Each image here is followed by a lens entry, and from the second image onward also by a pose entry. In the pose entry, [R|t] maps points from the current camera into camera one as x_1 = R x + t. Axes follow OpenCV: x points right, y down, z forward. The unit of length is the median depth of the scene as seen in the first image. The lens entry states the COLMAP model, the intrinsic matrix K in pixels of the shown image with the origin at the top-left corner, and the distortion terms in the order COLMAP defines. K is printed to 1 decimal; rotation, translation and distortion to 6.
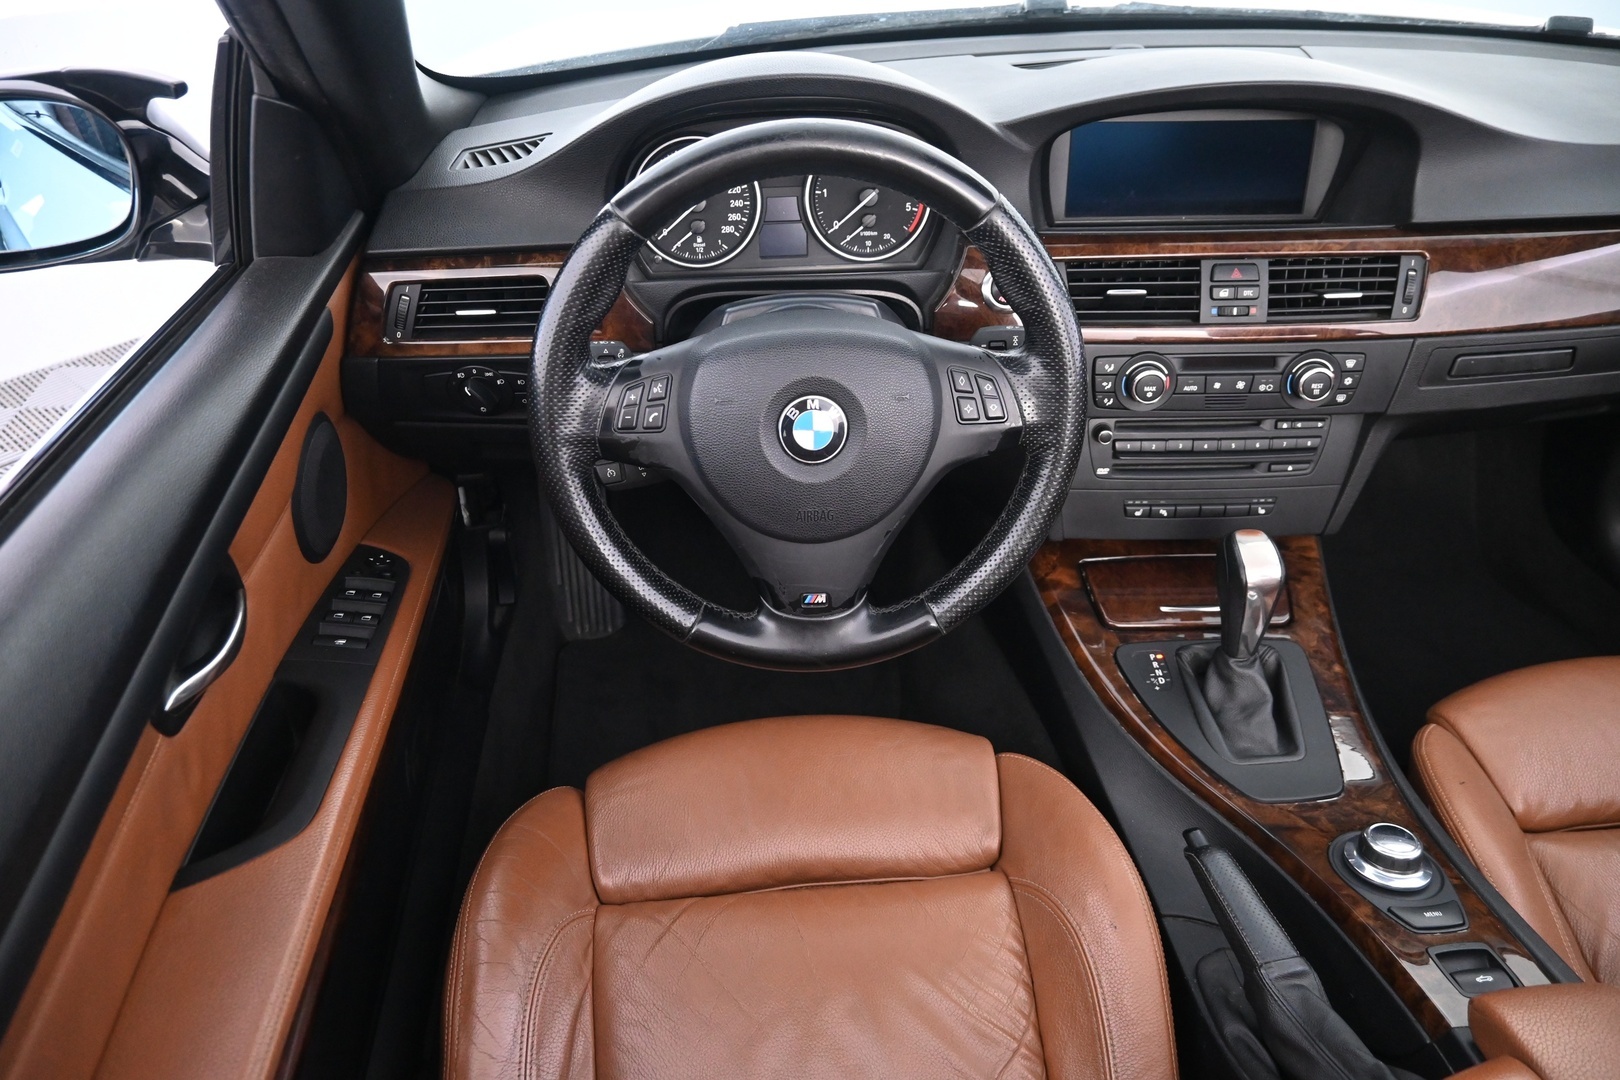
lens RADIAL K [[1062.9, 0, 809.6], [0, 1062.9, 542.2], [0, 0, 1]] dist [-0.019233, -0.001034]
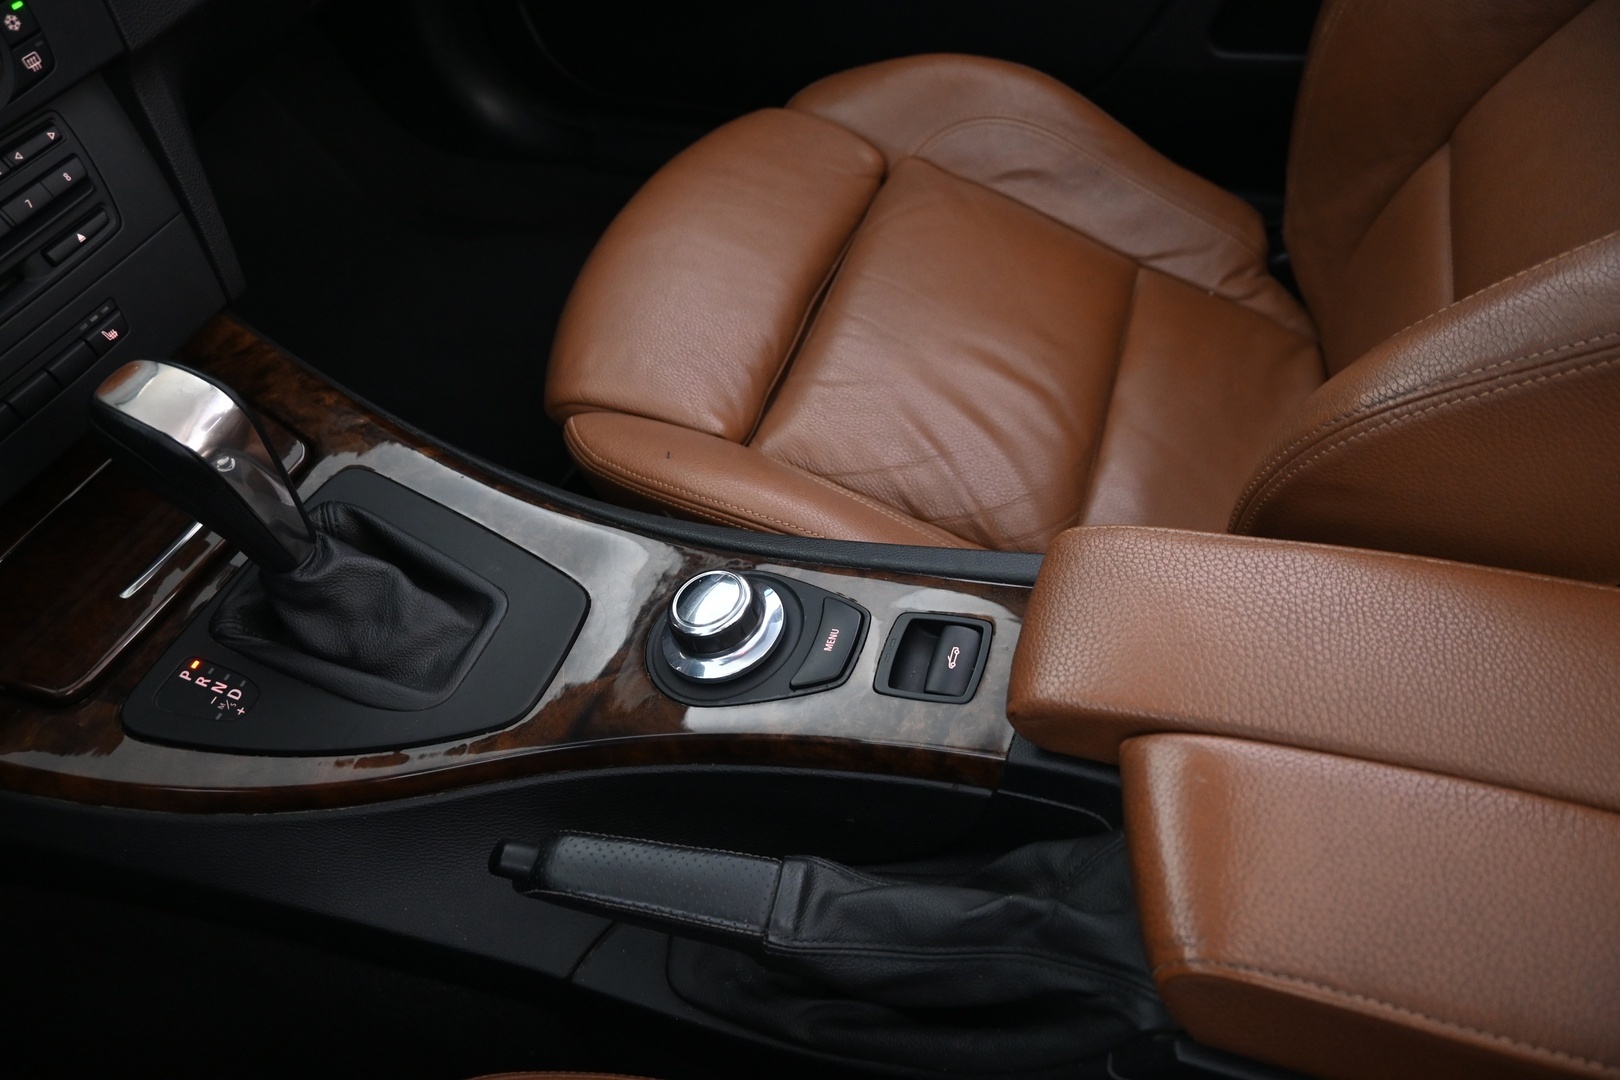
lens RADIAL K [[1062.9, 0, 812.3], [0, 1062.9, 537.4], [0, 0, 1]] dist [-0.019233, -0.001034]
pose [[0.400175, -0.709238, 0.580381, 0.197990], [0.587146, 0.684670, 0.431841, 0.019198], [-0.703647, 0.167956, 0.690414, 0.424890]]
